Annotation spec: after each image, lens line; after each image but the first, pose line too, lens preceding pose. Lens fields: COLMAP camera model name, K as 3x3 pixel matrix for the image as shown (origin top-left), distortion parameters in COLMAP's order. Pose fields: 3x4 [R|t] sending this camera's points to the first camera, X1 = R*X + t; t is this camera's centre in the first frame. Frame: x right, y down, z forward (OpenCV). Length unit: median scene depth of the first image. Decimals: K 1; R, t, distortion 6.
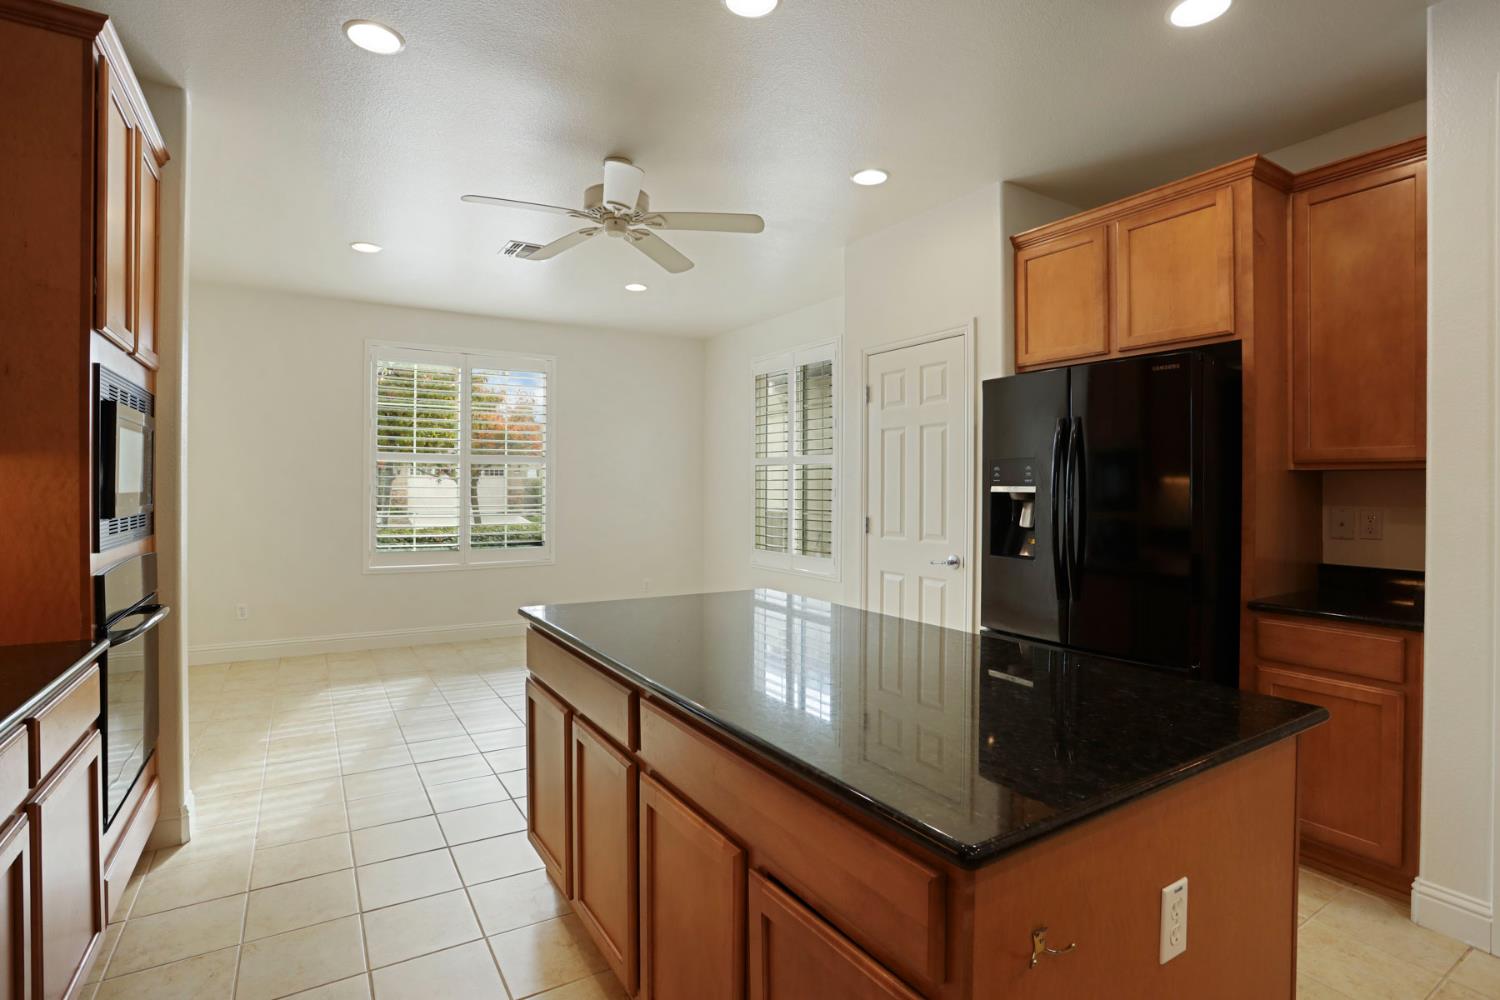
lens RADIAL K [[739.4, 0, 745.1], [0, 739.4, 491.9], [0, 0, 1]] dist [-0.005746, -0.000889]
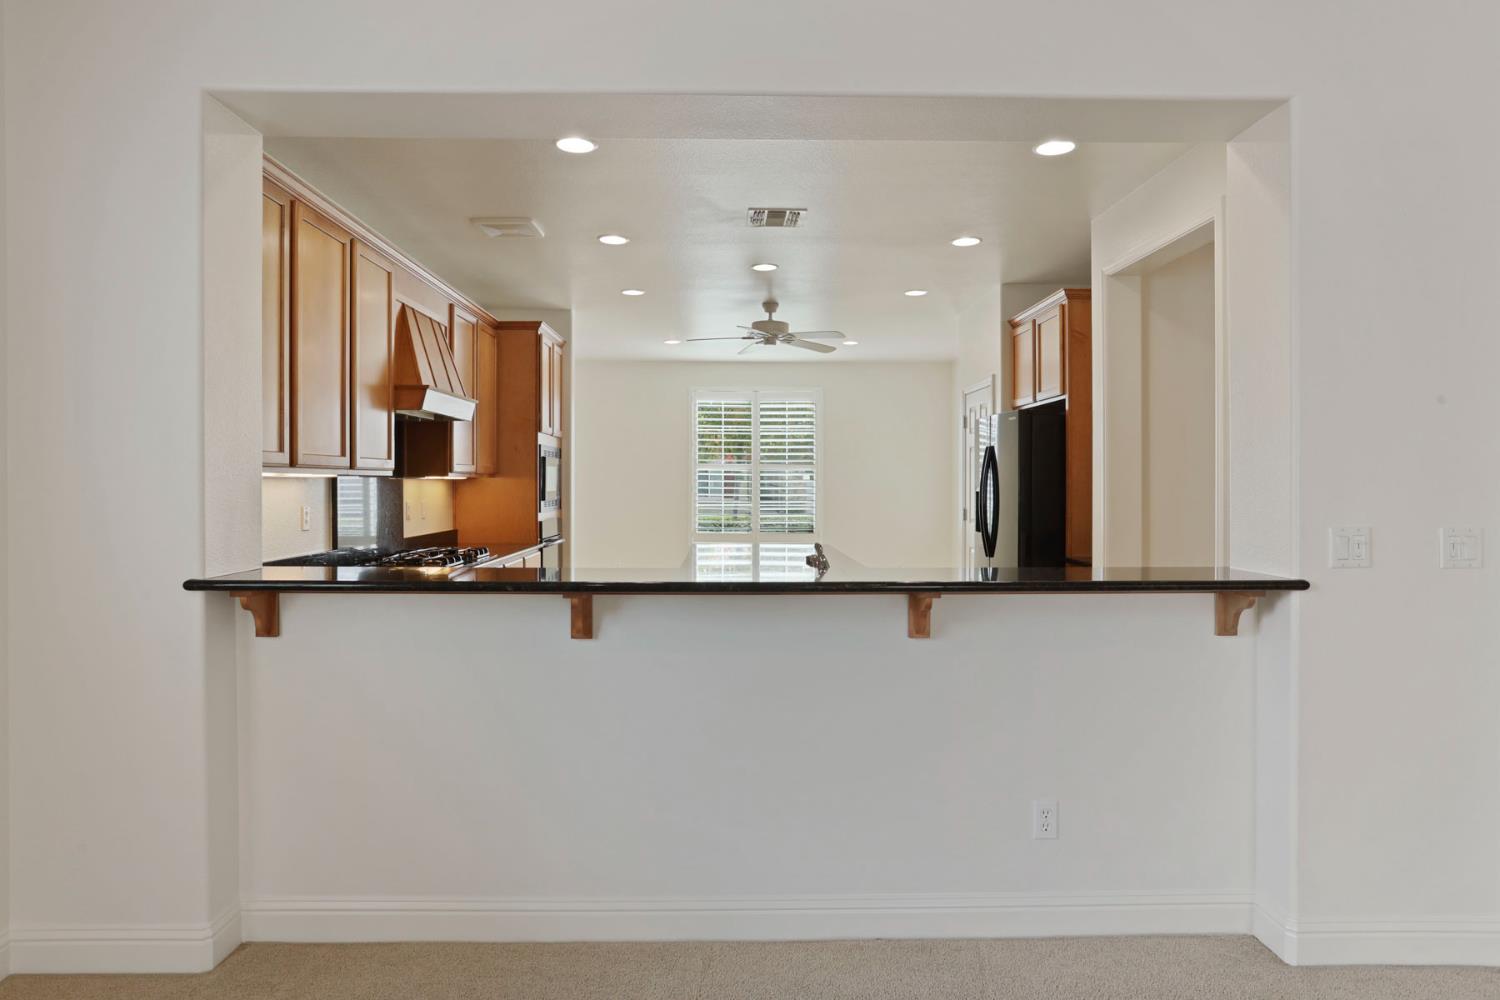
lens RADIAL K [[938.8, 0, 751.9], [0, 938.8, 496.2], [0, 0, 1]] dist [0.000946, 0.000026]
pose [[0.863529, 0.002994, -0.504291, 1.373066], [-0.000321, 0.999985, 0.005387, 0.001670], [0.504300, -0.004490, 0.863517, -1.424108]]
